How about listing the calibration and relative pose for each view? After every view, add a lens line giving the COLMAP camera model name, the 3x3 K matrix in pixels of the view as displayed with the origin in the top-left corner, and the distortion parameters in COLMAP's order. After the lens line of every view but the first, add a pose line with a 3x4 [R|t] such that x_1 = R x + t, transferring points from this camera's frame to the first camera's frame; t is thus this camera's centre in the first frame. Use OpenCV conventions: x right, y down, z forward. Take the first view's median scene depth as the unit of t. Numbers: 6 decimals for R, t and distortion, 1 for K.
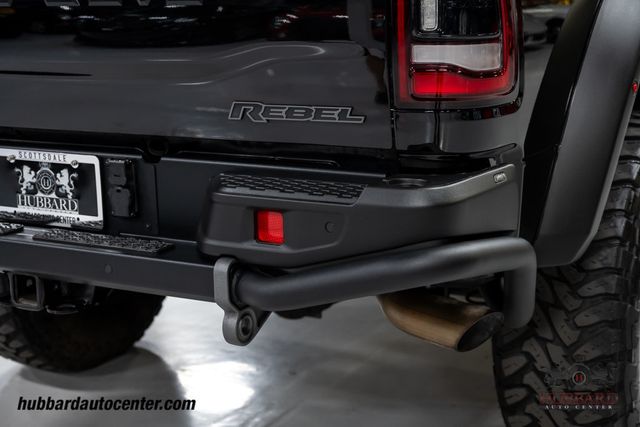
lens RADIAL K [[1129.6, 0, 320.0], [0, 1129.6, 213.5], [0, 0, 1]] dist [0.001981, 0.103540]
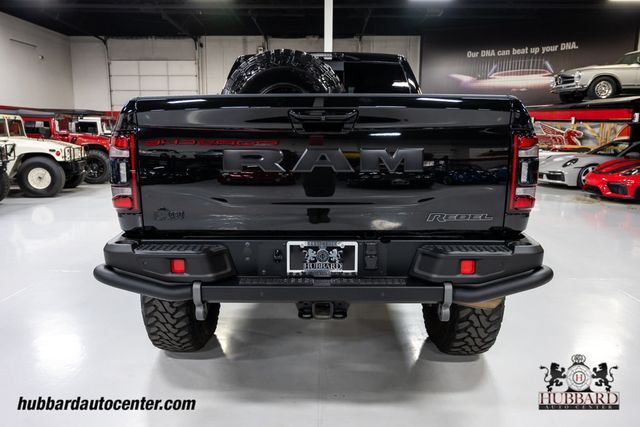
lens RADIAL K [[495.1, 0, 320.0], [0, 495.1, 213.5], [0, 0, 1]] dist [-0.002718, 0.001049]
pose [[0.879915, -0.051090, 0.472376, -0.682145], [0.080629, 0.995838, -0.042487, -0.068437], [-0.468239, 0.075472, 0.880373, 0.209681]]
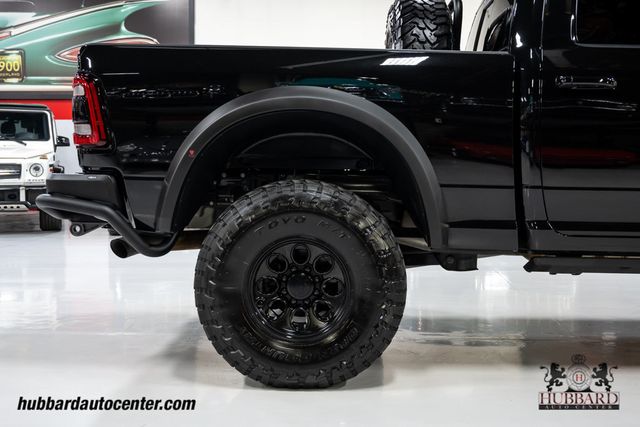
lens RADIAL K [[793.8, 0, 320.0], [0, 793.8, 213.5], [0, 0, 1]] dist [0.000973, 0.010399]
pose [[0.444304, 0.087167, -0.891625, 1.736187], [-0.212837, 0.977031, -0.010542, -0.038082], [0.870227, 0.194454, 0.452651, 0.574602]]
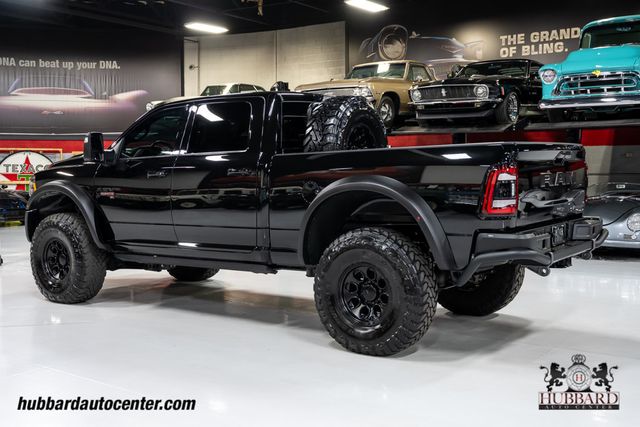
lens RADIAL K [[741.8, 0, 320.0], [0, 741.8, 213.5], [0, 0, 1]] dist [-0.012384, -0.029235]
pose [[0.124897, -0.042363, 0.991265, -2.769649], [0.223772, 0.974549, 0.013454, -0.298456], [-0.966606, 0.220137, 0.131197, 1.447918]]
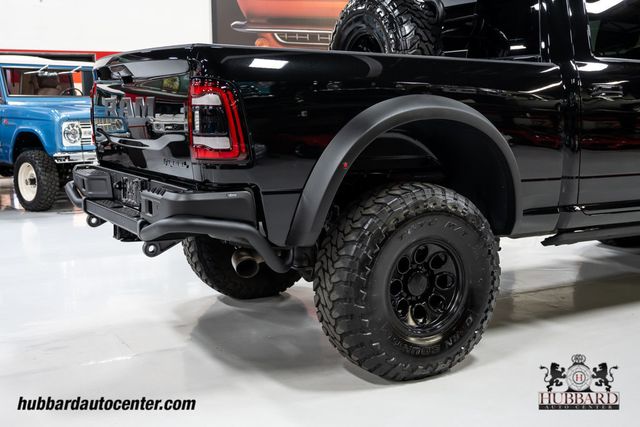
lens RADIAL K [[820.9, 0, 320.0], [0, 820.9, 213.5], [0, 0, 1]] dist [0.007893, 0.023561]
pose [[0.847251, 0.093293, -0.522936, 1.053404], [-0.131645, 0.990623, -0.036558, 0.037587], [0.514622, 0.099816, 0.851587, -0.297231]]
